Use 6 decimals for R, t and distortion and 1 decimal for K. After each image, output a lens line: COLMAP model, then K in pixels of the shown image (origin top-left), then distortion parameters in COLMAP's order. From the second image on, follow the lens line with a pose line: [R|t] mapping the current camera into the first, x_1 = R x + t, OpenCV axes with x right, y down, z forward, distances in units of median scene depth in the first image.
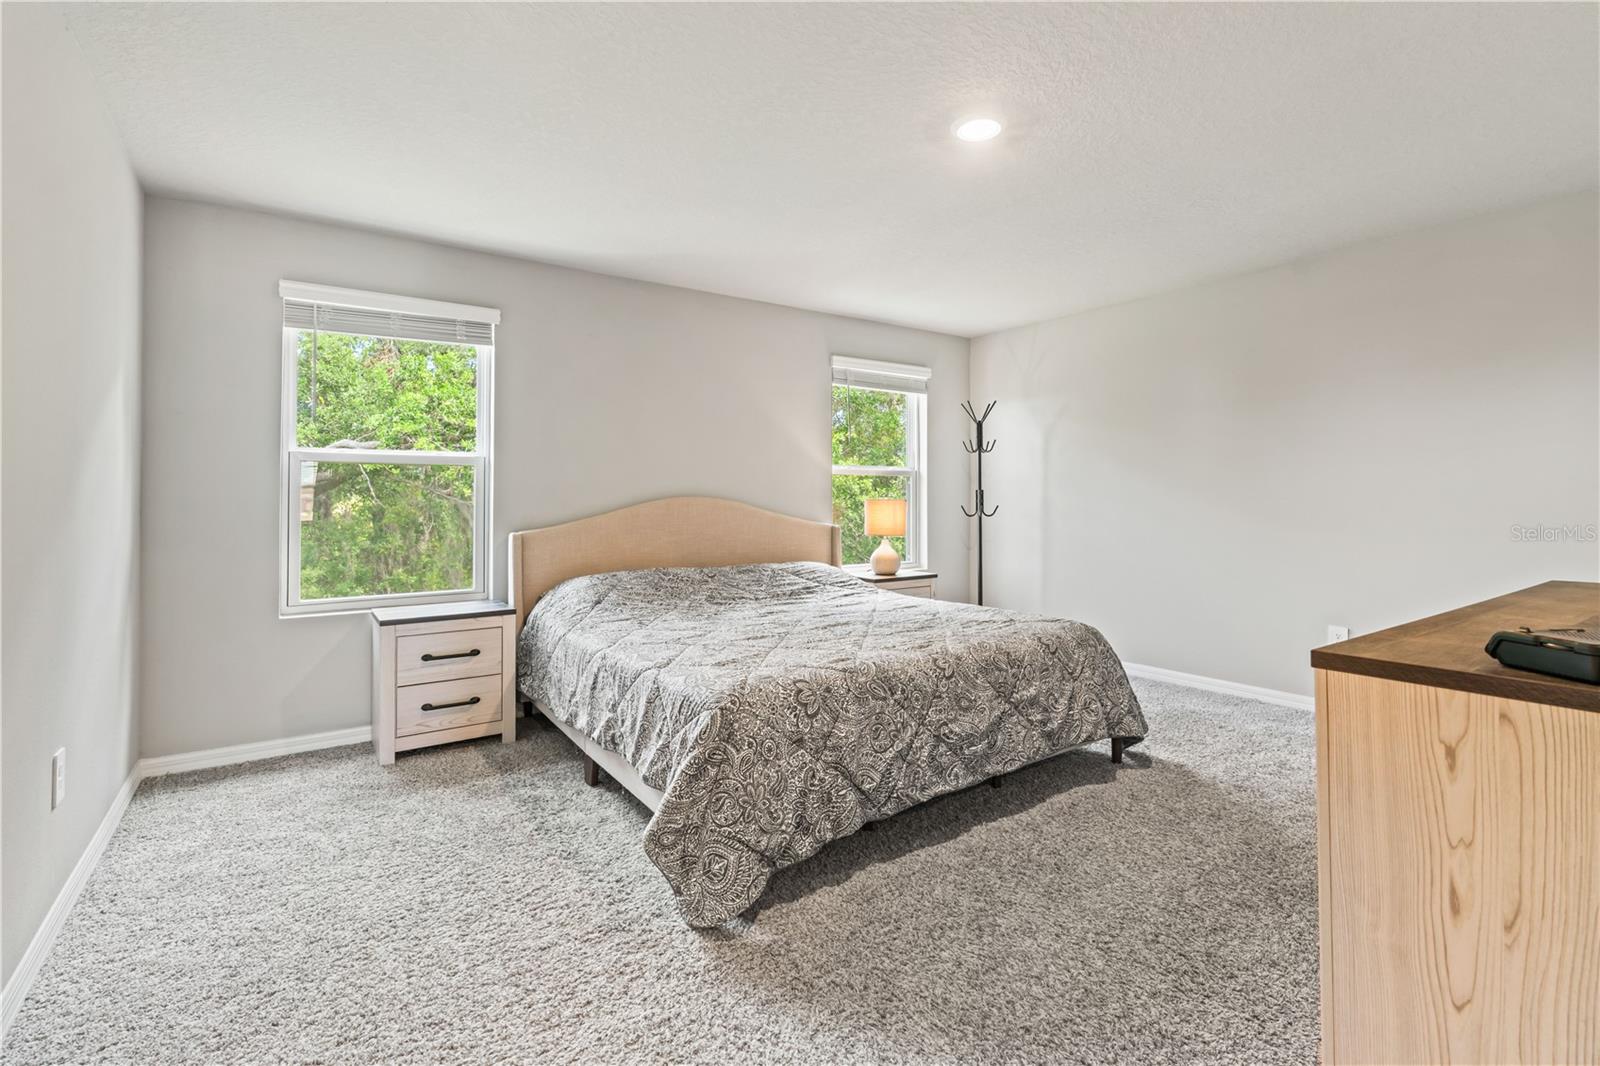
lens RADIAL K [[721.0, 0, 793.7], [0, 721.0, 497.1], [0, 0, 1]] dist [-0.015653, 0.006823]
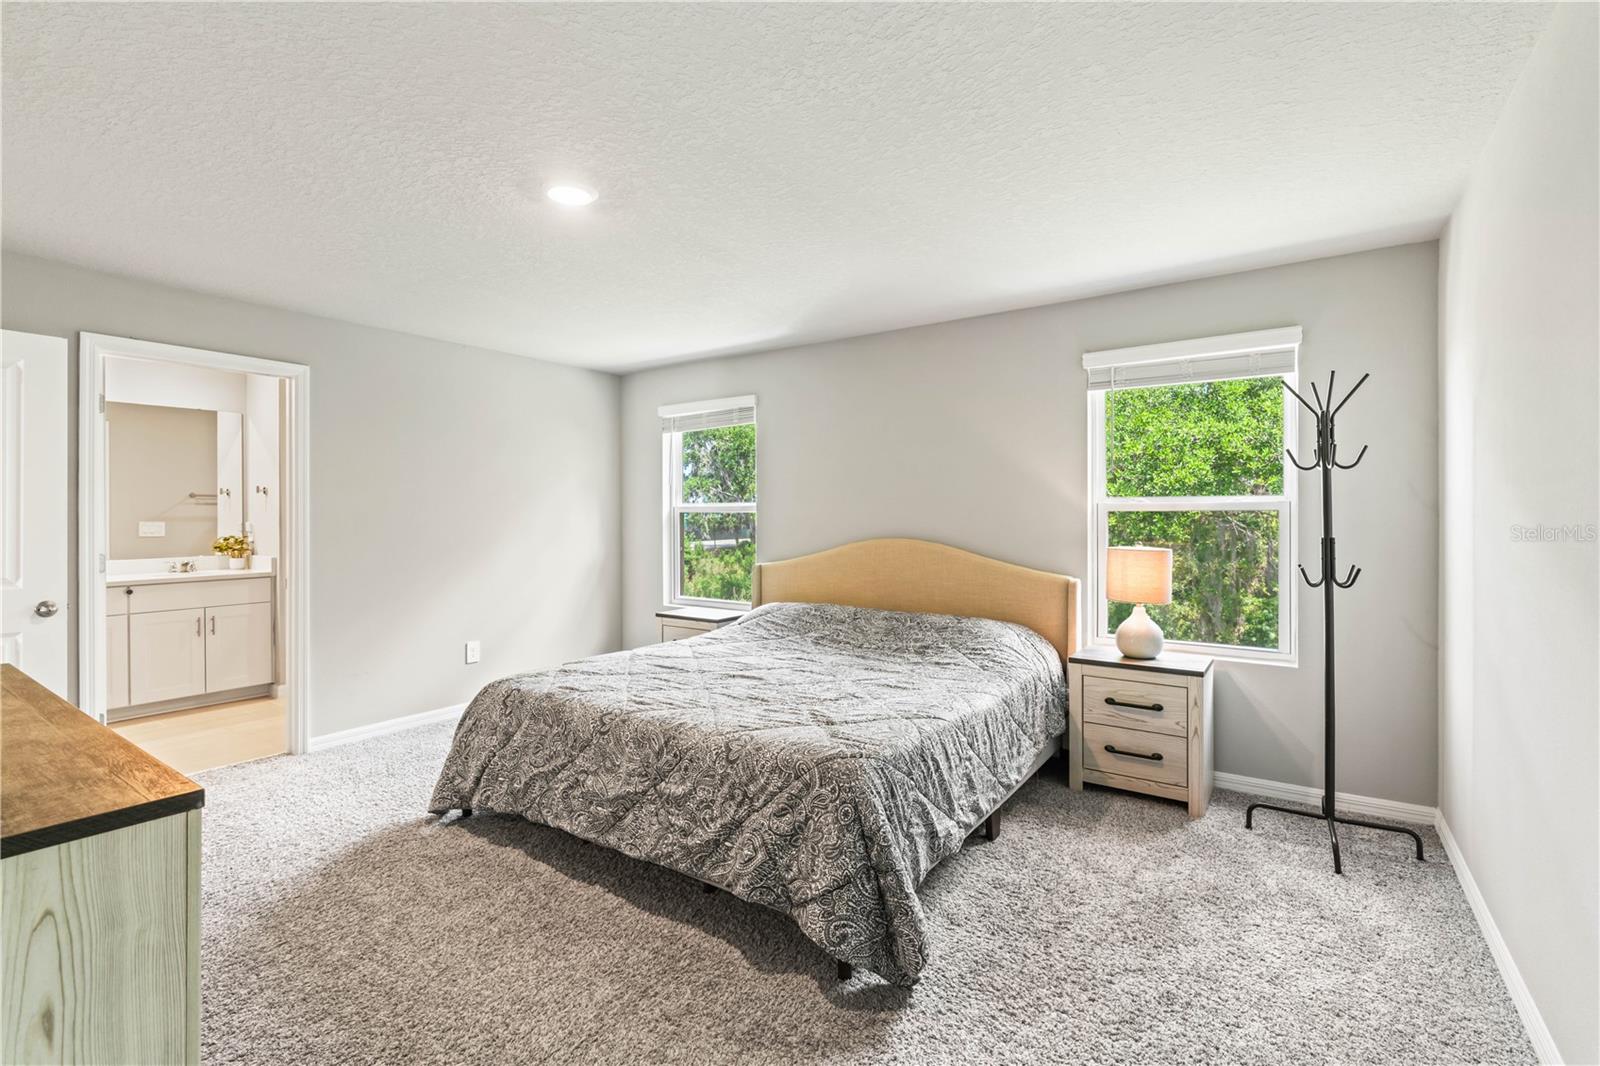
lens RADIAL K [[721.0, 0, 808.2], [0, 721.0, 520.6], [0, 0, 1]] dist [-0.015653, 0.006823]
pose [[0.357793, 0.007343, -0.933772, 1.143809], [0.005664, 0.999934, 0.010034, -0.055168], [0.933784, -0.008879, 0.357728, 0.812637]]
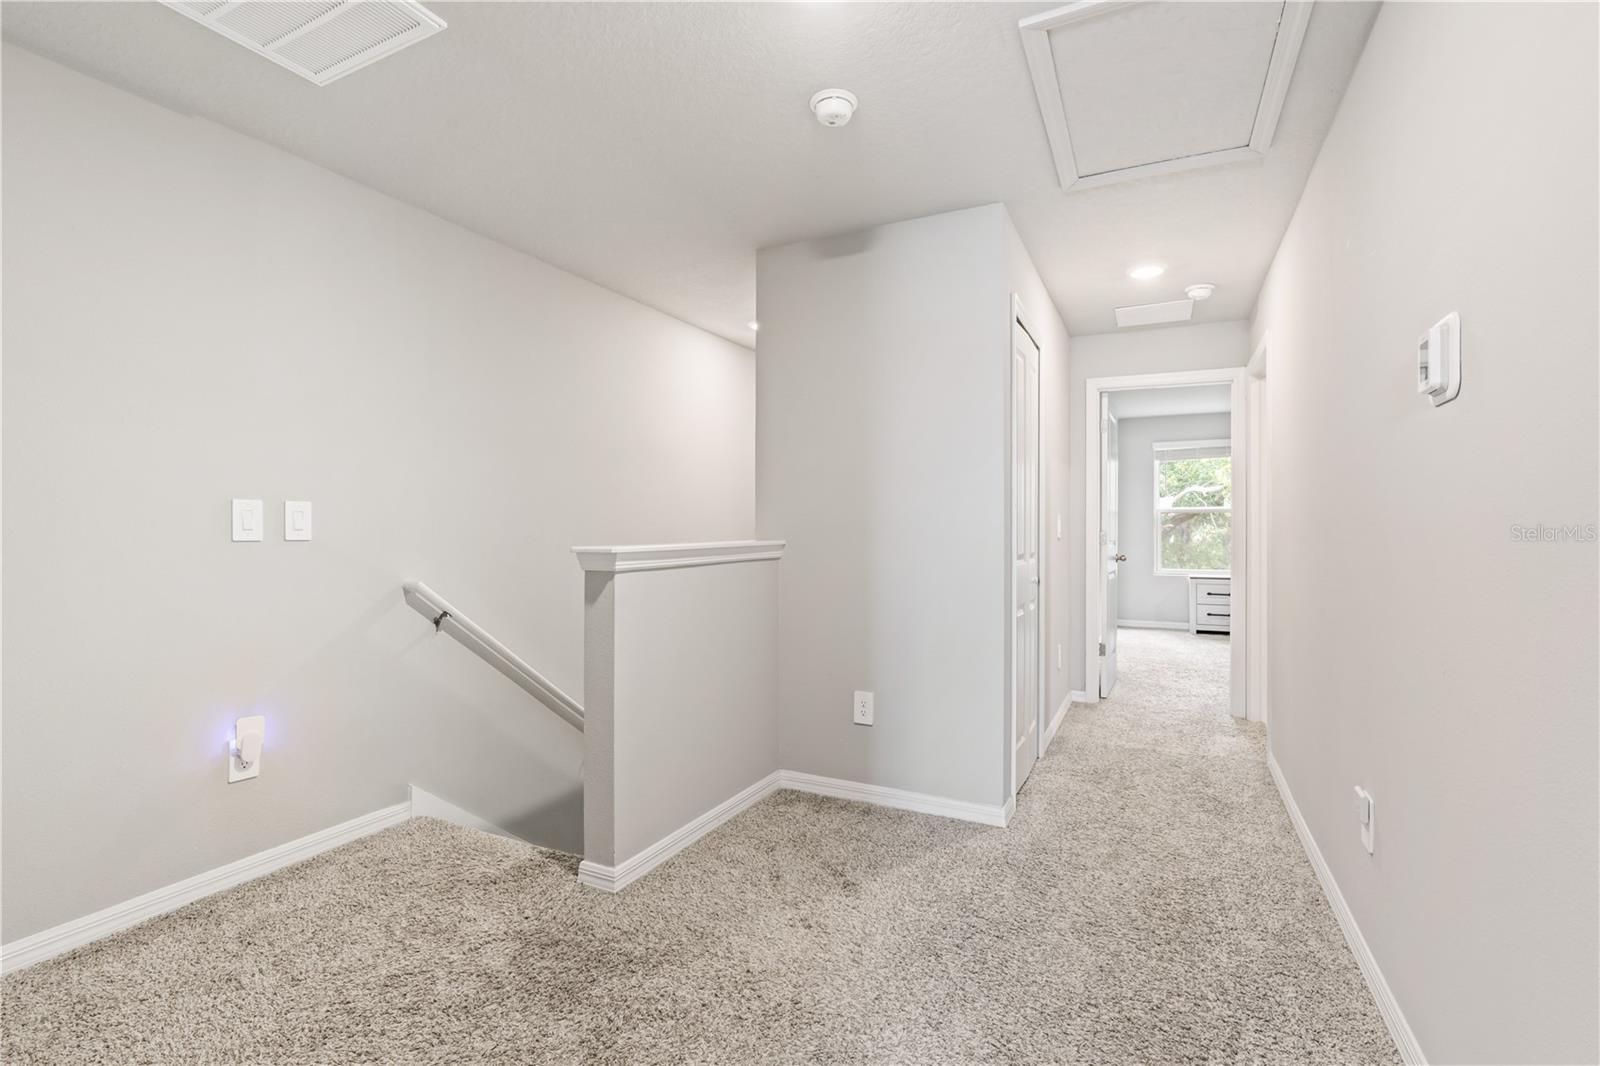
lens RADIAL K [[721.0, 0, 794.9], [0, 721.0, 535.3], [0, 0, 1]] dist [-0.015653, 0.006823]
pose [[0.467622, 0.008083, -0.883891, 1.174042], [0.002511, 0.999942, 0.010473, 0.009728], [0.883925, -0.007117, 0.467575, -1.638440]]
